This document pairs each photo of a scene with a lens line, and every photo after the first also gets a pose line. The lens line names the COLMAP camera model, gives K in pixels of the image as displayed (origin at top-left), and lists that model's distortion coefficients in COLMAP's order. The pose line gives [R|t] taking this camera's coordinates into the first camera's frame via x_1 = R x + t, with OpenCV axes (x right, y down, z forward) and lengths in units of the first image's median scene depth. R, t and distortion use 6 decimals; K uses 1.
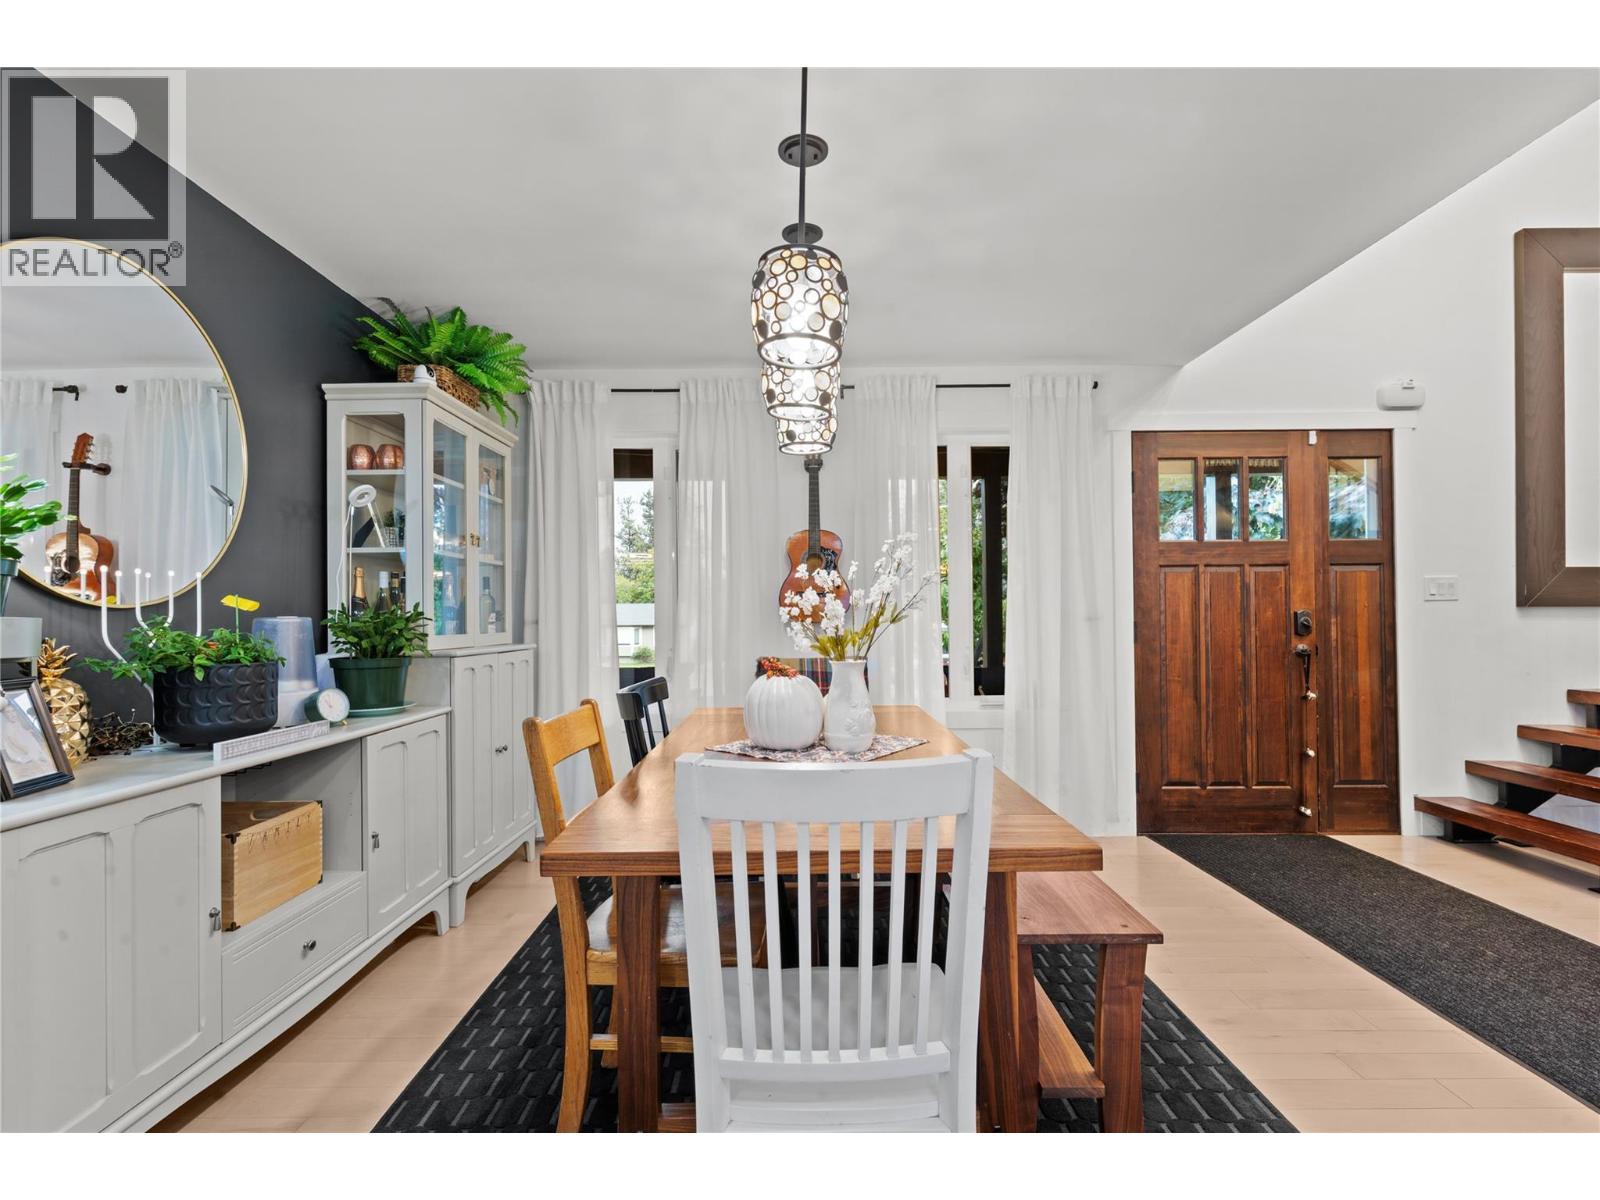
lens RADIAL K [[775.3, 0, 793.5], [0, 775.3, 610.7], [0, 0, 1]] dist [0.008641, -0.001799]
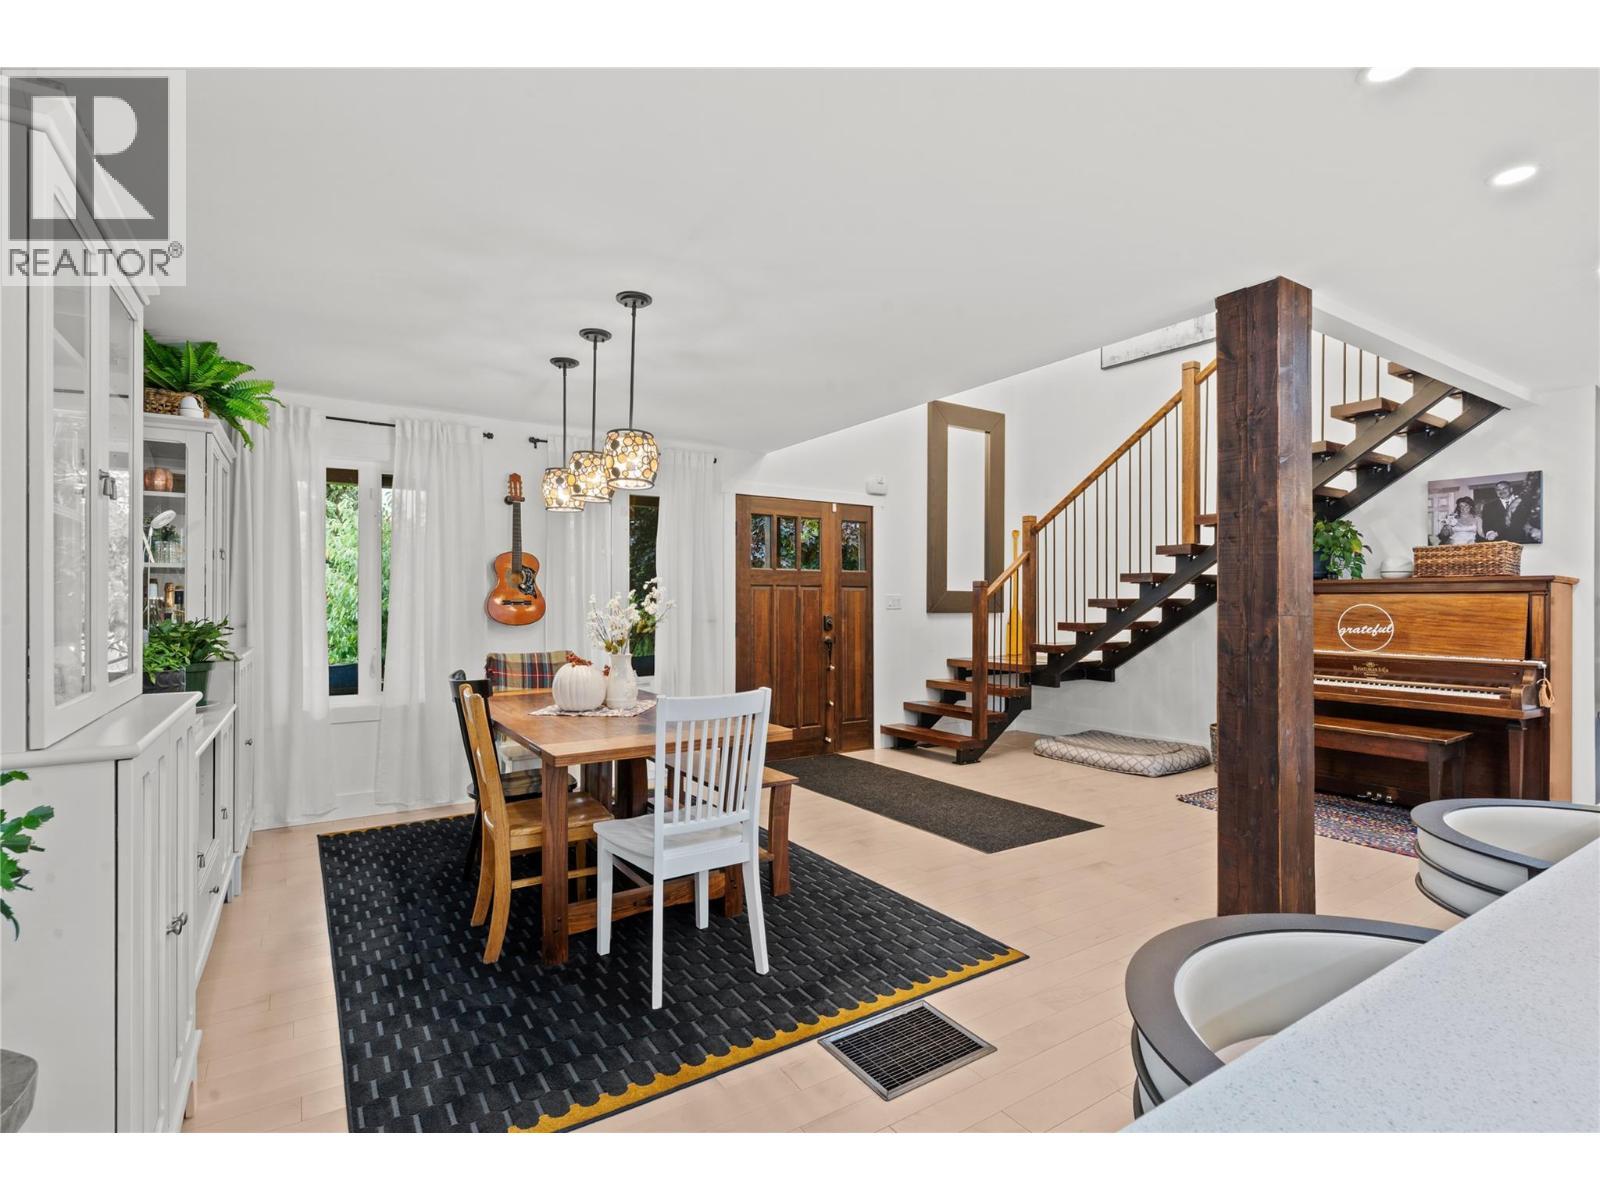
lens RADIAL K [[775.3, 0, 802.1], [0, 775.3, 600.8], [0, 0, 1]] dist [0.008641, -0.001799]
pose [[0.833998, 0.010619, 0.551666, -0.275564], [-0.012031, 0.999927, -0.001058, -0.027220], [-0.551637, -0.005755, 0.834064, -0.306947]]
